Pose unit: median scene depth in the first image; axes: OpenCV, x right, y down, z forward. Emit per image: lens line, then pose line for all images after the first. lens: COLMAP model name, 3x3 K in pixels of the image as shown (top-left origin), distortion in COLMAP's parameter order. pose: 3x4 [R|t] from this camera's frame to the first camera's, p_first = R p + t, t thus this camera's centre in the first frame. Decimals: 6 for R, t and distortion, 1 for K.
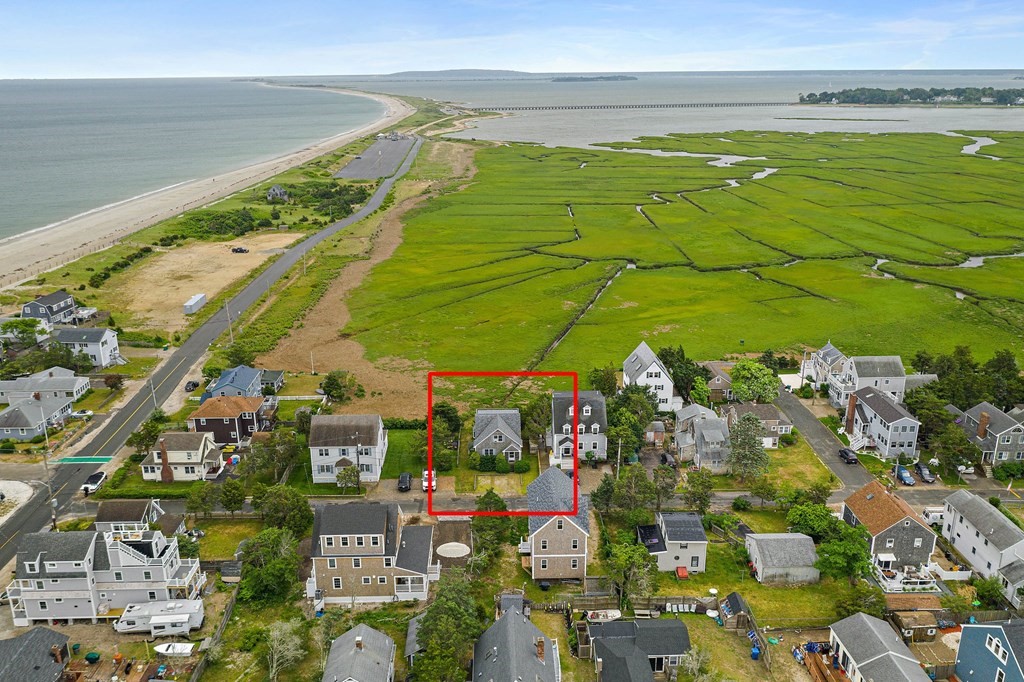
lens RADIAL K [[829.2, 0, 507.2], [0, 829.2, 336.6], [0, 0, 1]] dist [0.001427, 0.002778]
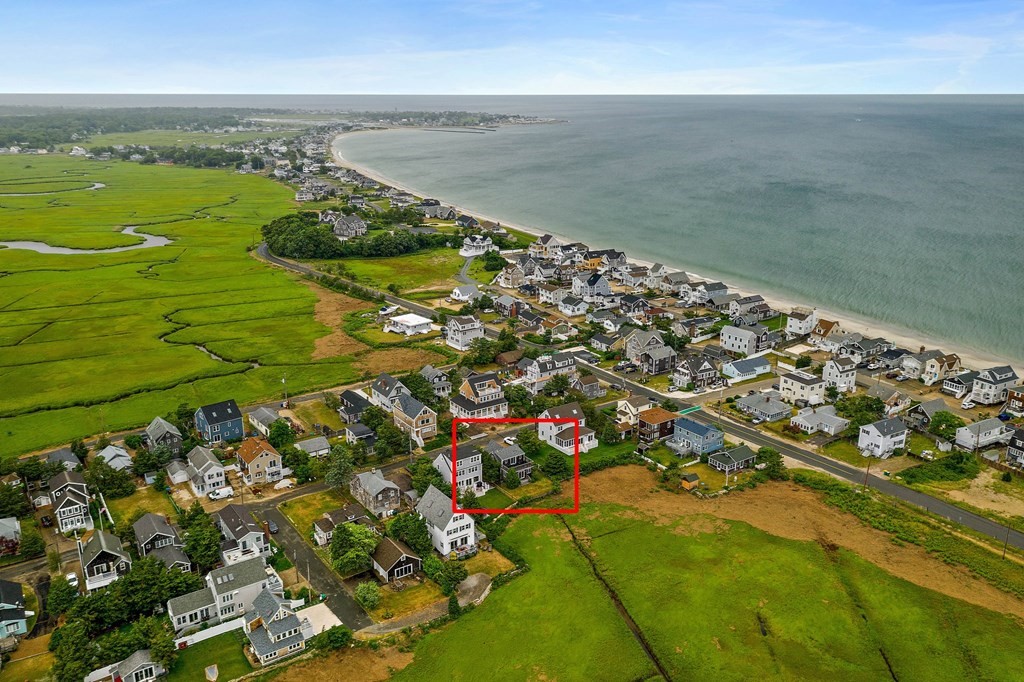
lens RADIAL K [[815.1, 0, 518.1], [0, 815.1, 363.3], [0, 0, 1]] dist [0.001592, -0.001135]
pose [[-0.830117, 0.179451, -0.527924, 0.568745], [-0.167690, 0.822619, 0.543303, -0.660820], [0.531776, 0.539533, -0.652778, 1.508674]]
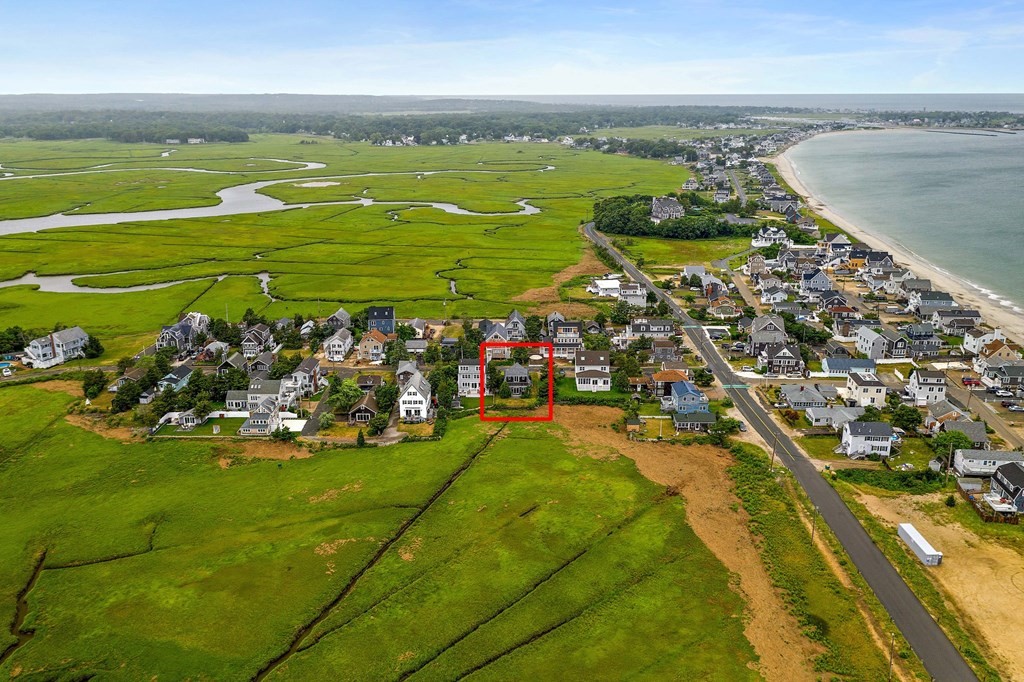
lens RADIAL K [[821.8, 0, 509.4], [0, 821.8, 342.5], [0, 0, 1]] dist [0.003771, 0.000623]
pose [[-0.999067, -0.004322, 0.042974, -0.059525], [0.020901, 0.822335, 0.568619, -0.797929], [-0.037797, 0.568987, -0.821478, 1.981402]]
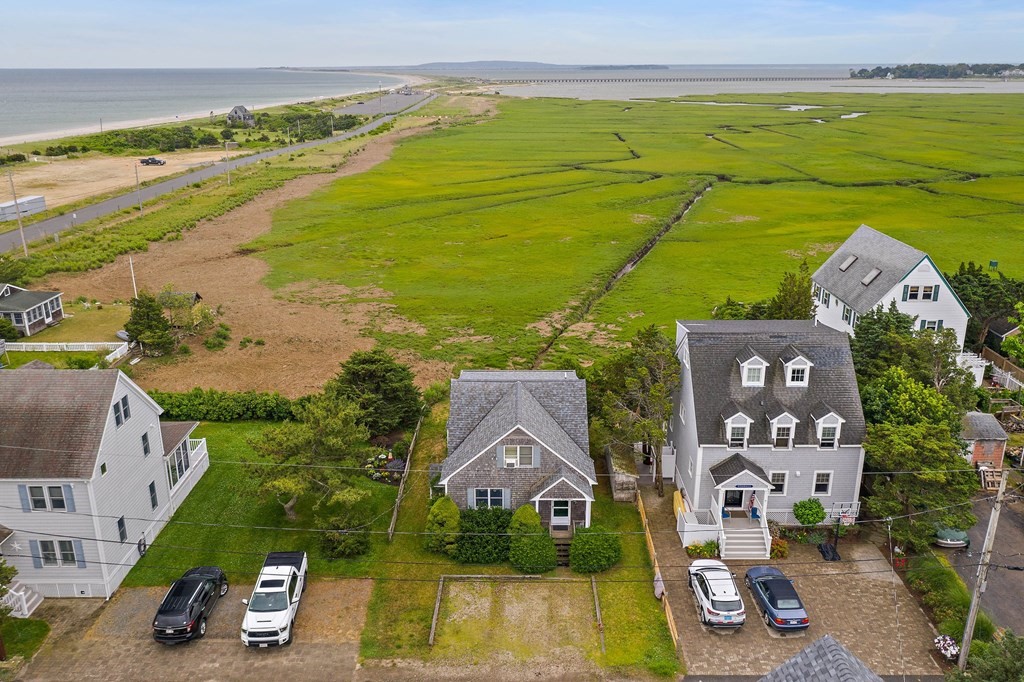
lens RADIAL K [[829.2, 0, 507.2], [0, 829.2, 336.6], [0, 0, 1]] dist [0.001427, 0.002778]
pose [[0.999494, 0.013721, -0.028705, -0.005275], [-0.013559, 0.999891, 0.005817, 0.059127], [0.028781, -0.005425, 0.999571, 0.533865]]
